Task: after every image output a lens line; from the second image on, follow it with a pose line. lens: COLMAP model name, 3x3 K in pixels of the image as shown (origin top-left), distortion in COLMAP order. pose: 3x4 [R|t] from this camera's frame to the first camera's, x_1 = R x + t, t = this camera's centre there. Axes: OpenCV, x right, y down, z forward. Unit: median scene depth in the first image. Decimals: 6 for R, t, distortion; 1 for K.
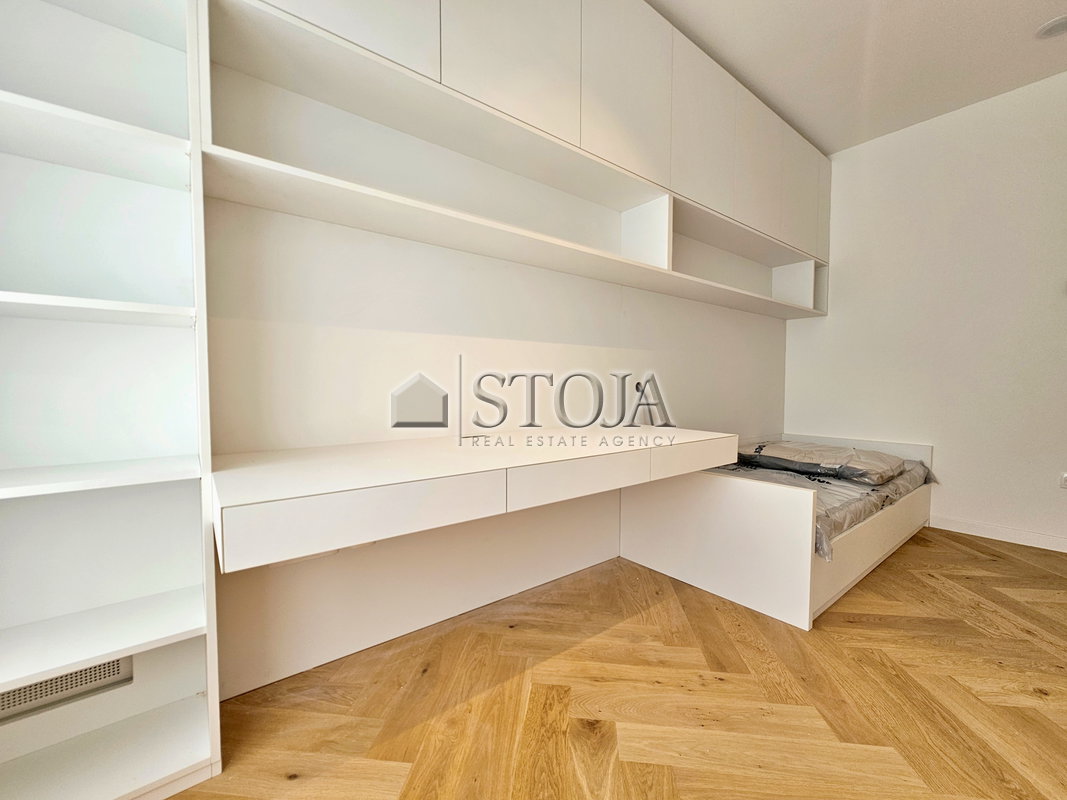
lens RADIAL K [[439.7, 0, 535.4], [0, 439.7, 400.6], [0, 0, 1]] dist [-0.001340, 0.000994]
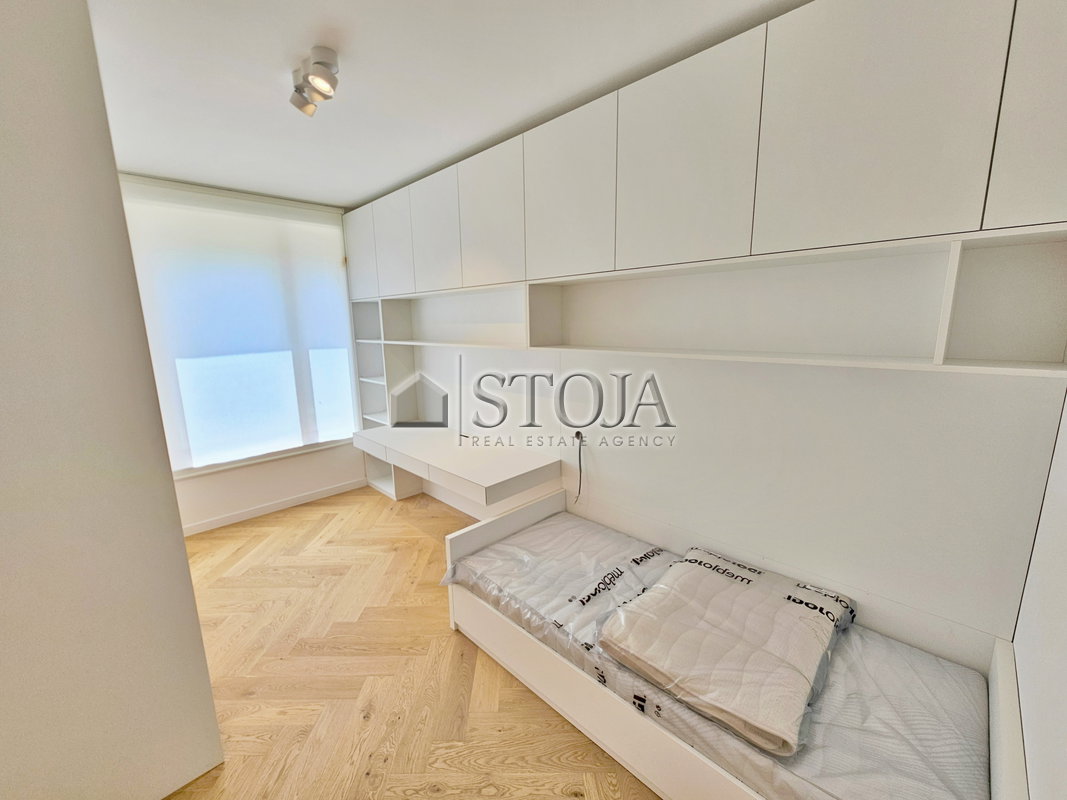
lens RADIAL K [[439.7, 0, 534.2], [0, 439.7, 400.6], [0, 0, 1]] dist [-0.001340, 0.000994]
pose [[0.110362, 0.177732, -0.977871, 2.268244], [-0.024519, 0.984068, 0.176091, -0.554075], [0.993589, 0.004542, 0.112962, 1.295219]]
